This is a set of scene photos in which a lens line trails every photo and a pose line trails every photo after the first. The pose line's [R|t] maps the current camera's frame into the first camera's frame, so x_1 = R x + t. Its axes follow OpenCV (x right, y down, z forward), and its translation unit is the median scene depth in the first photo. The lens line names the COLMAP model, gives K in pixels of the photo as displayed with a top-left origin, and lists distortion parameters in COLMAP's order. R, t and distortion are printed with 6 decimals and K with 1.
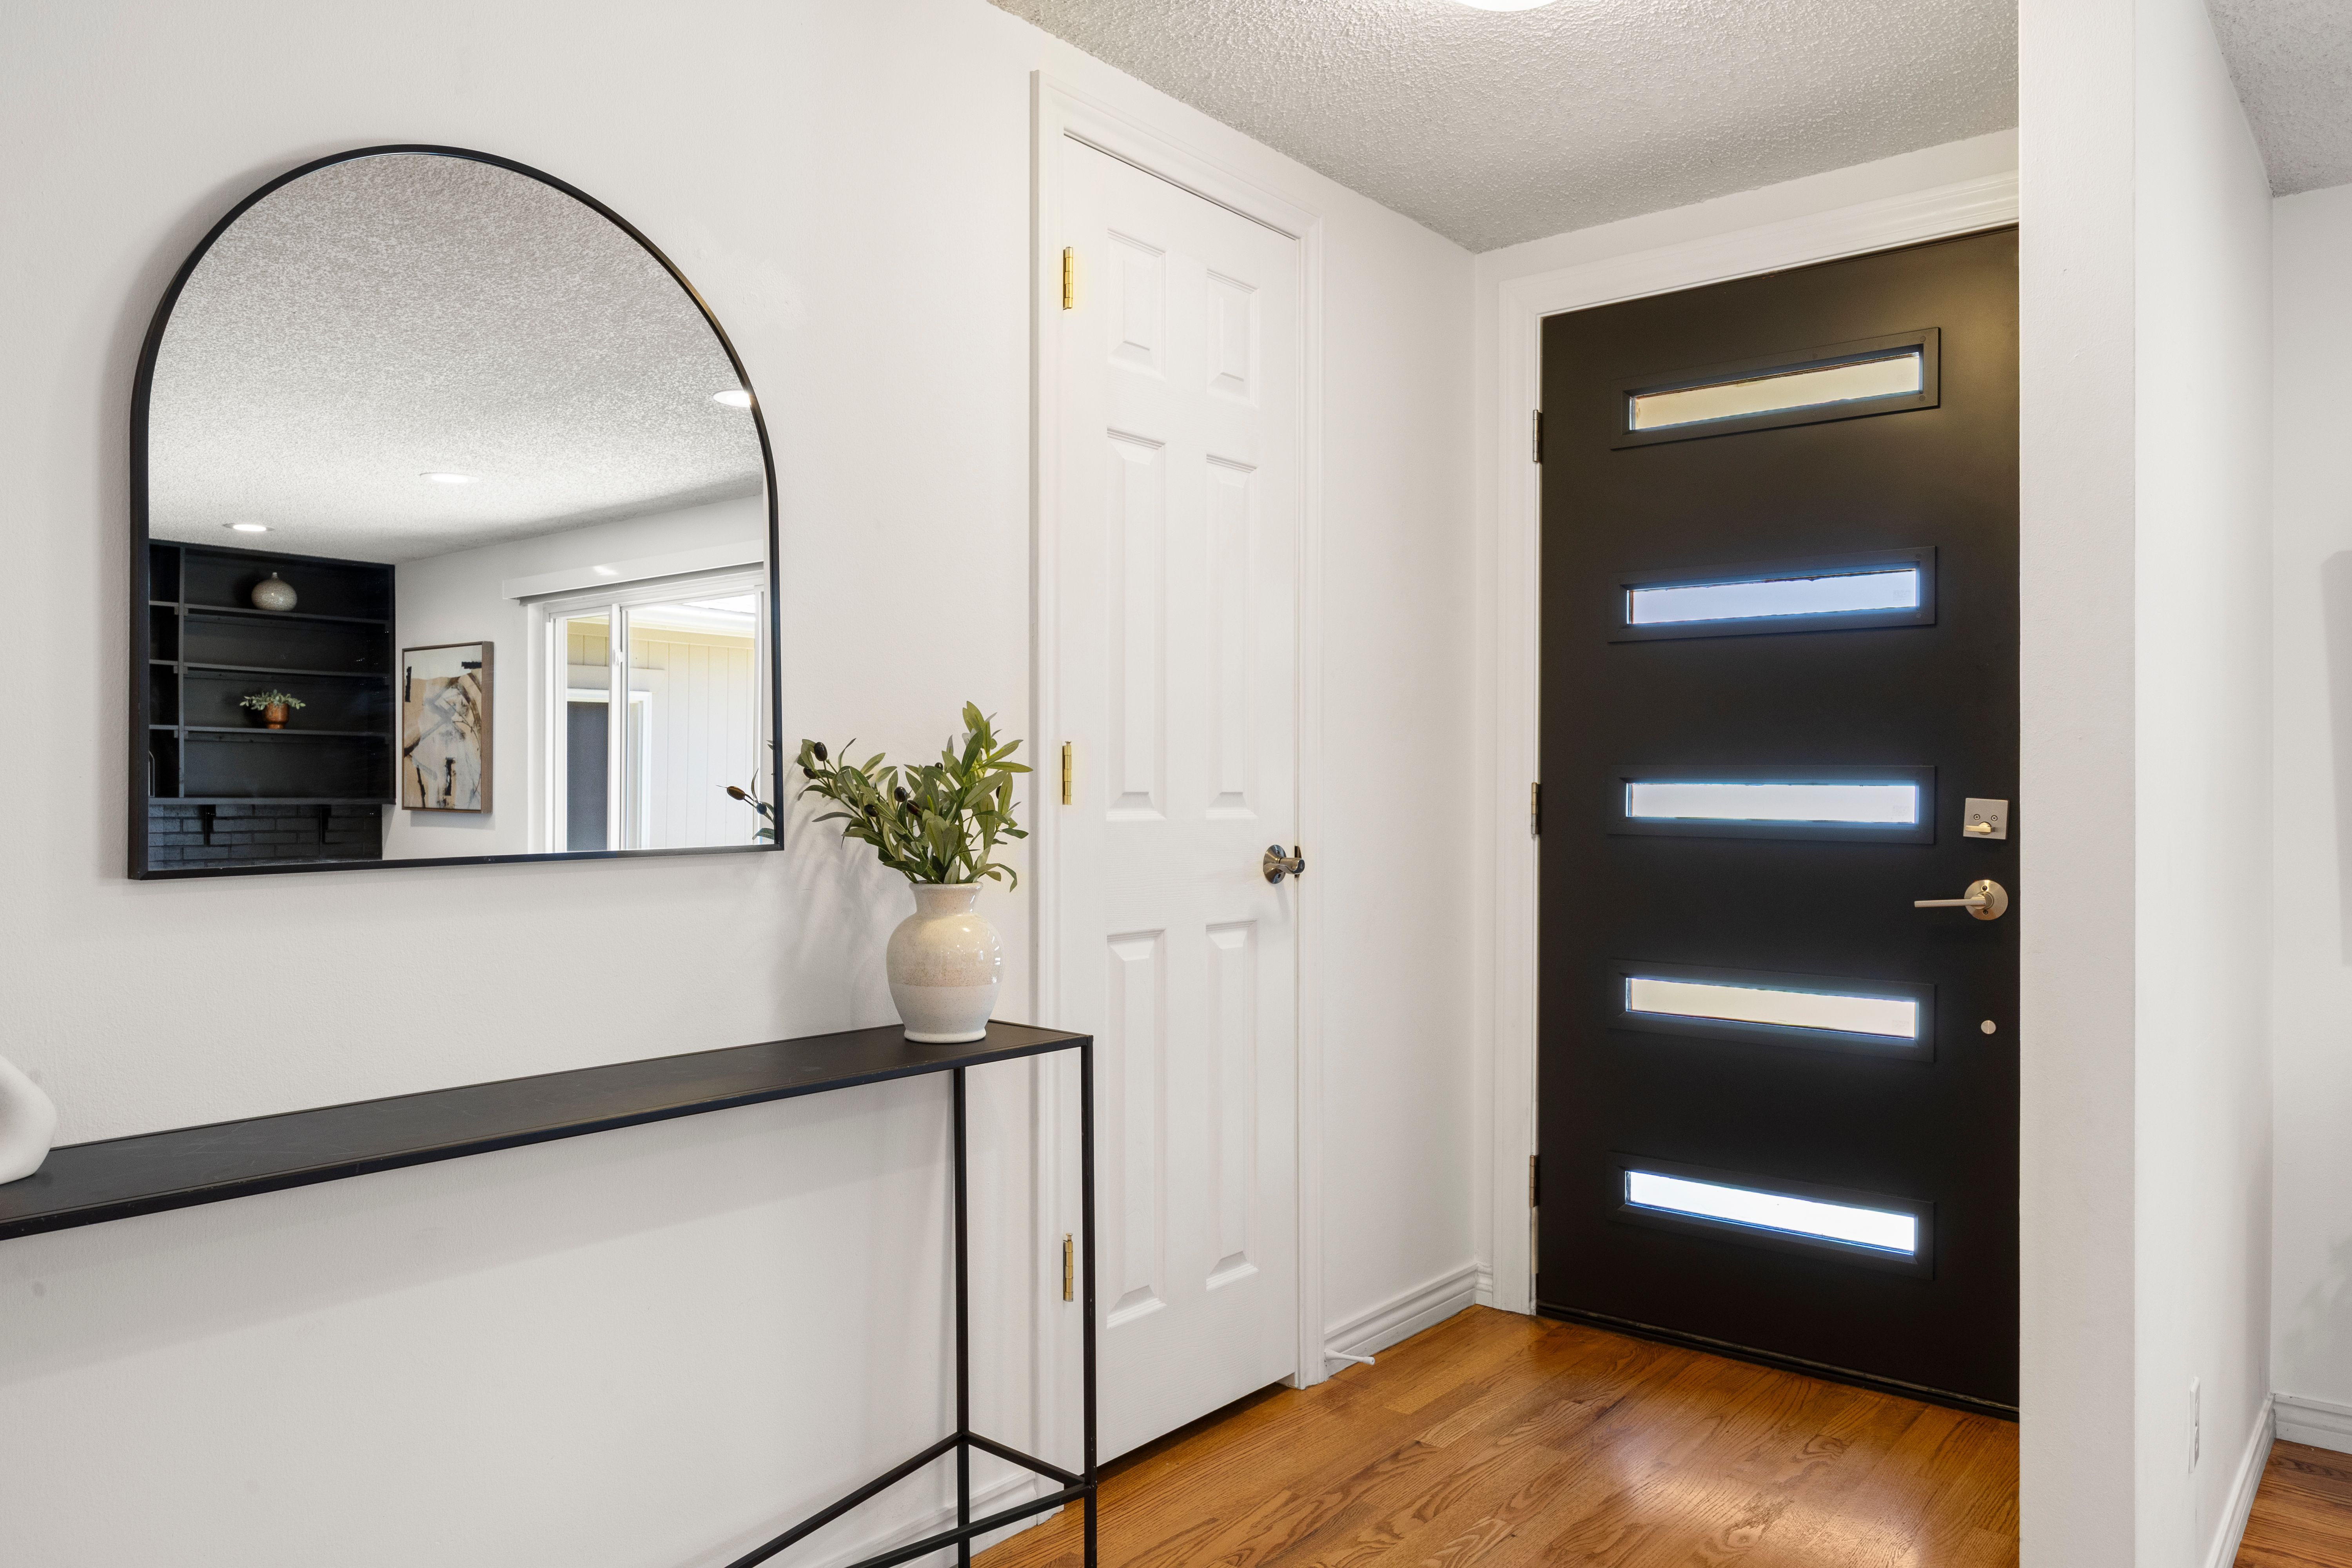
lens RADIAL K [[1599.7, 0, 1176.0], [0, 1599.7, 784.0], [0, 0, 1]] dist [-0.002881, -0.000538]
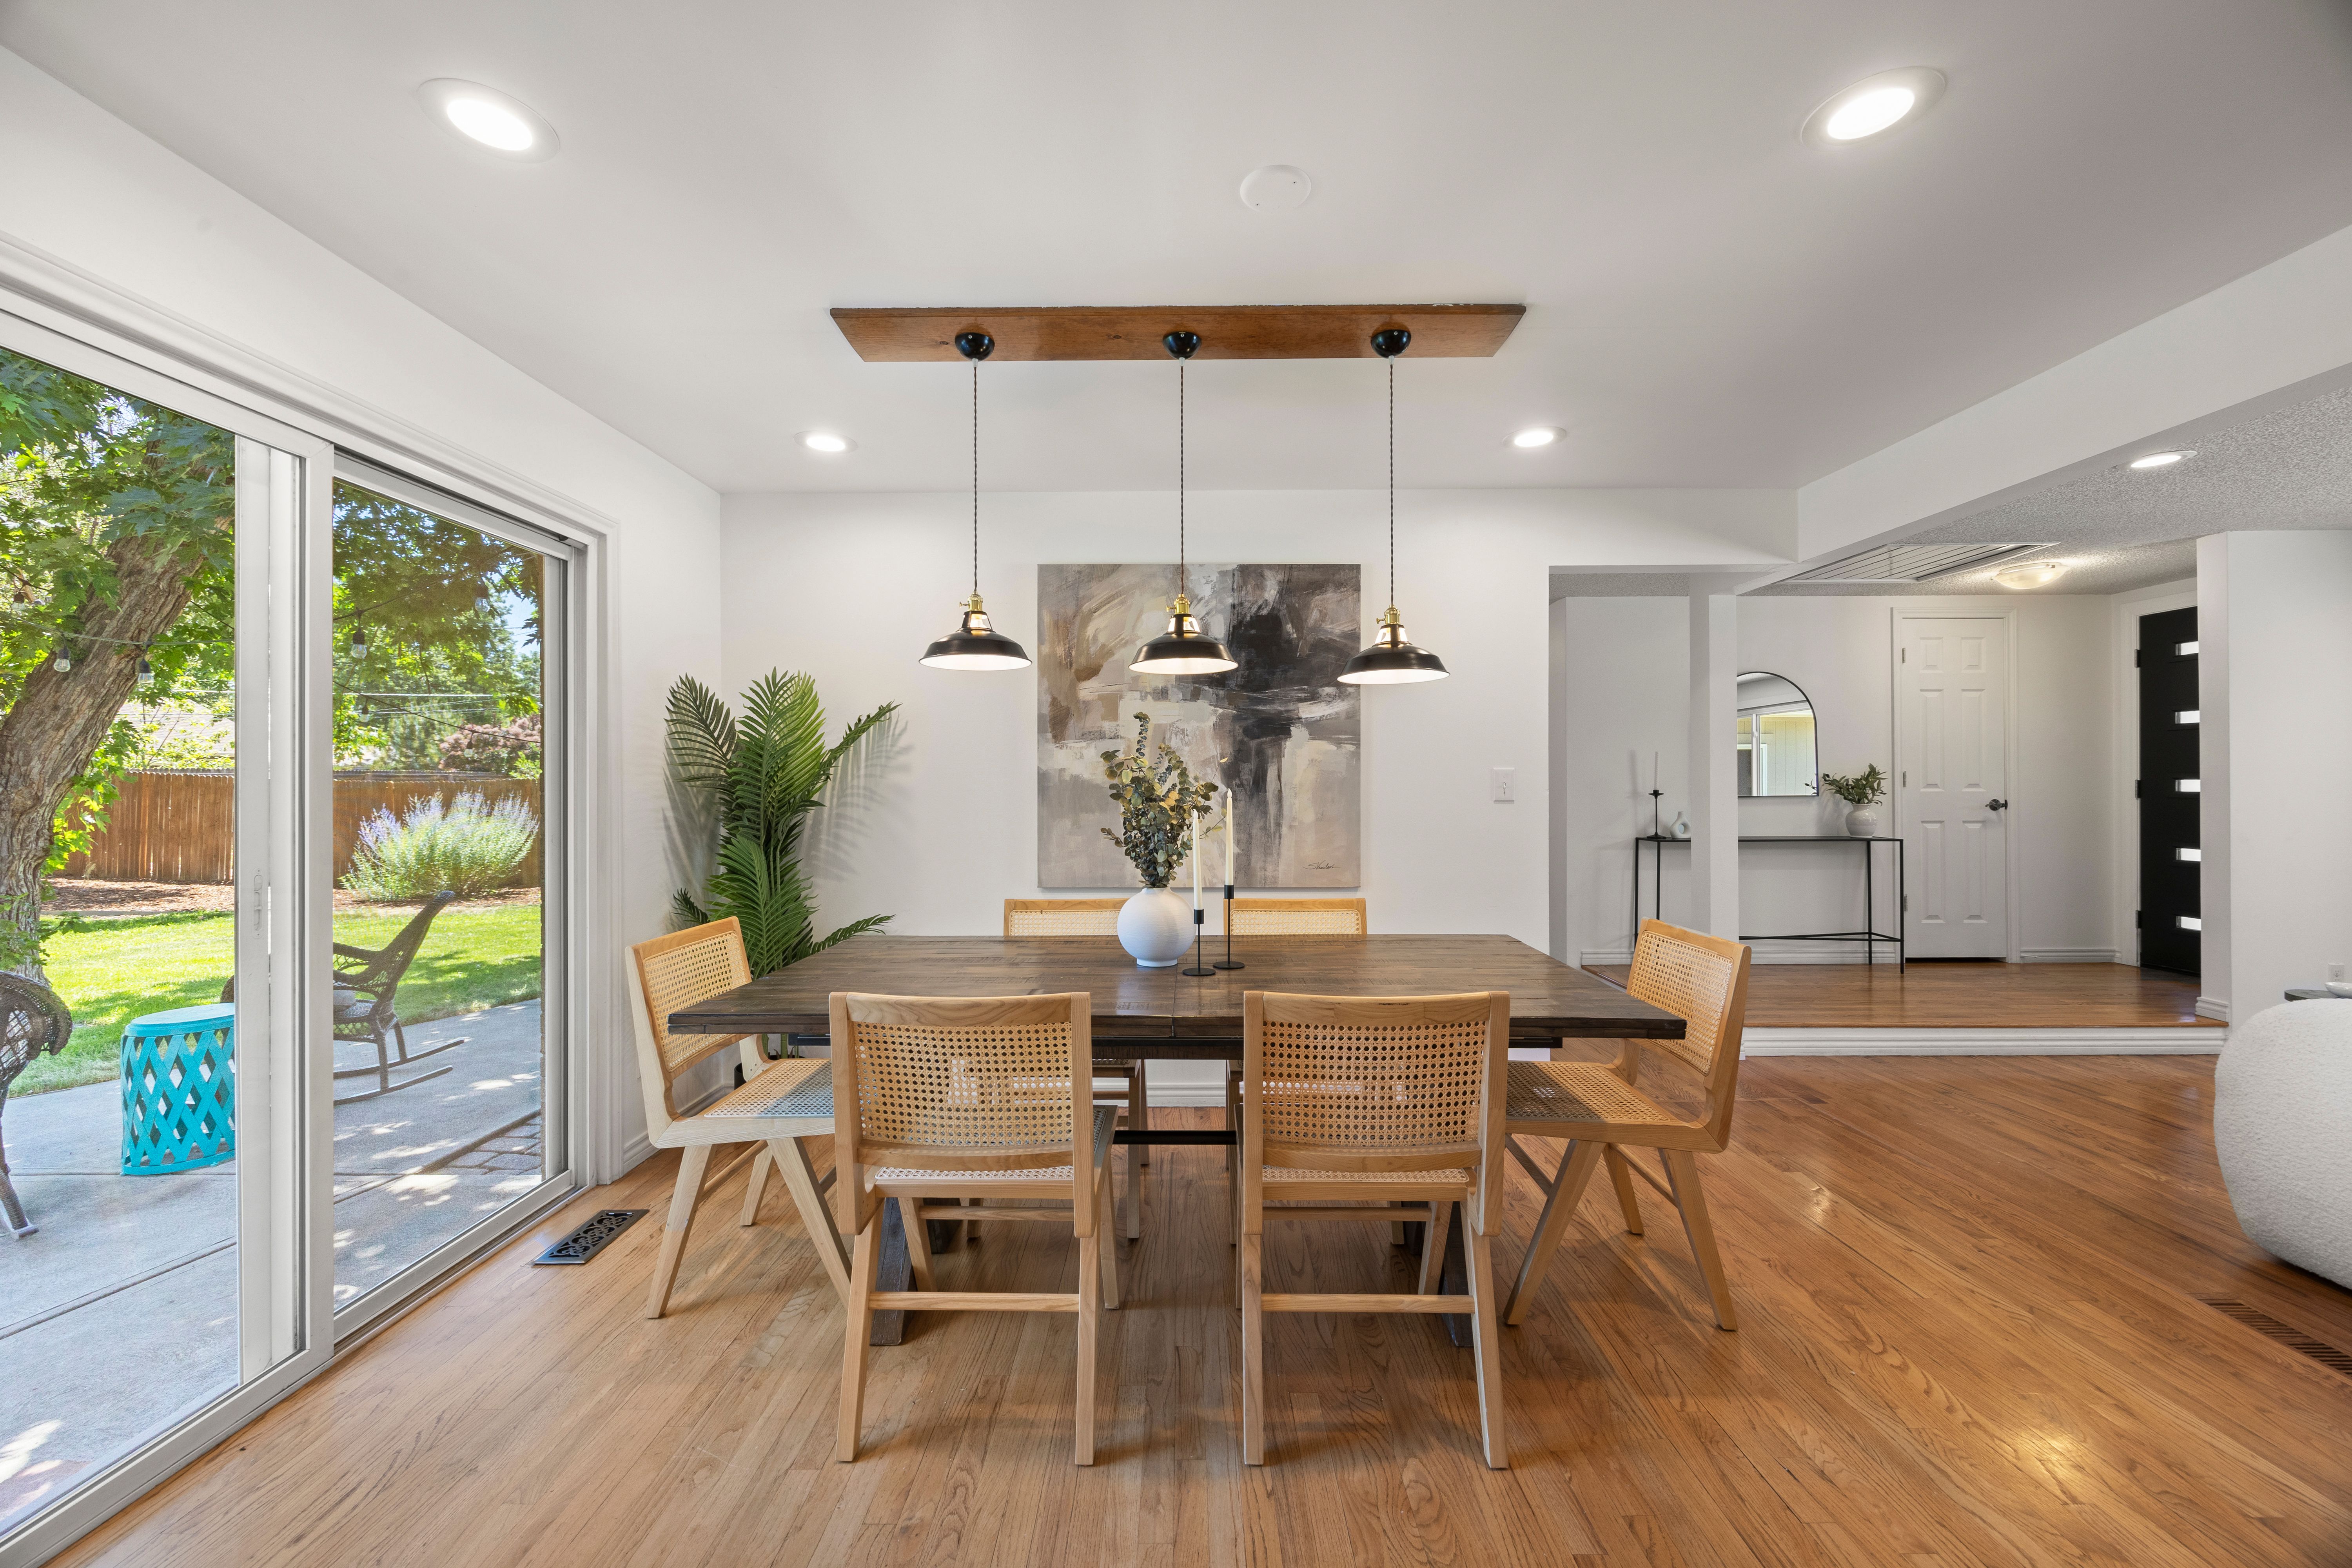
lens RADIAL K [[898.6, 0, 1176.0], [0, 898.6, 784.0], [0, 0, 1]] dist [0.000286, -0.000017]
pose [[0.632836, -0.007777, -0.774247, 0.540728], [0.007153, 0.999966, -0.004197, 0.001563], [0.774253, -0.002883, 0.632870, -1.911974]]
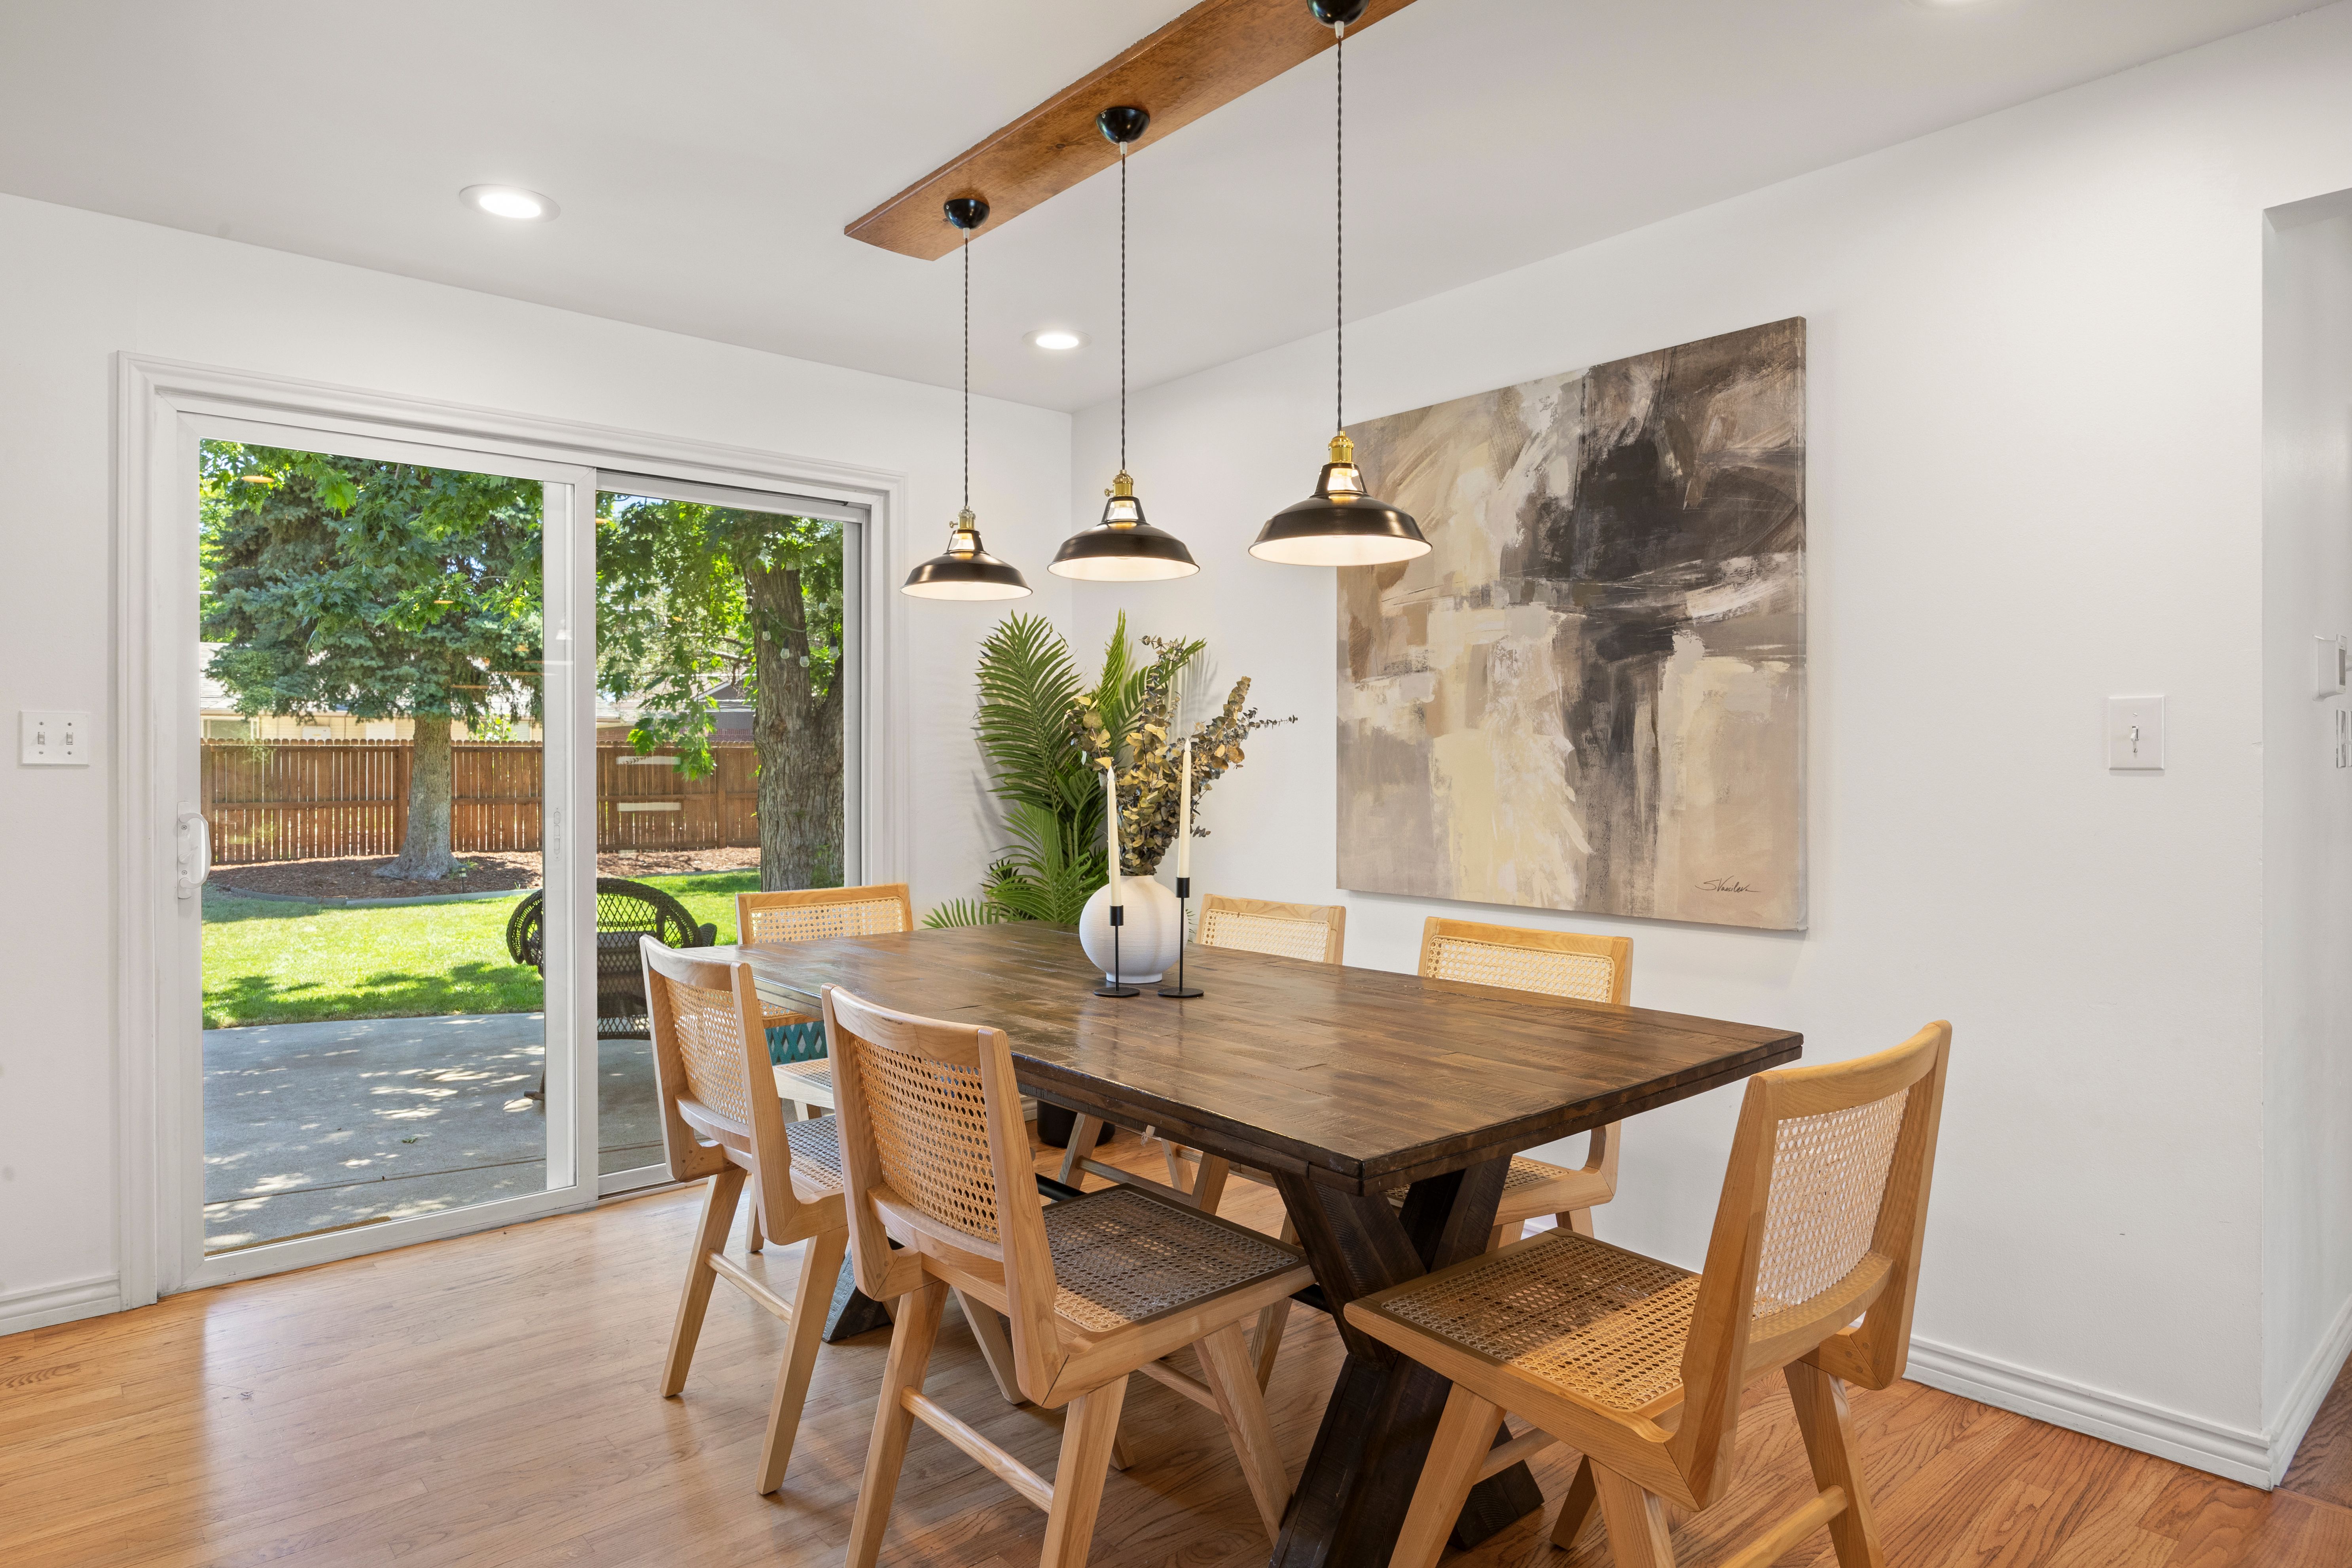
lens RADIAL K [[1361.6, 0, 1176.9], [0, 1361.6, 771.6], [0, 0, 1]] dist [-0.003804, -0.000045]
pose [[-0.163629, 0.000464, -0.986522, 0.838732], [0.001531, 0.999999, 0.000216, 0.028370], [0.986521, -0.001475, -0.163630, -1.070642]]
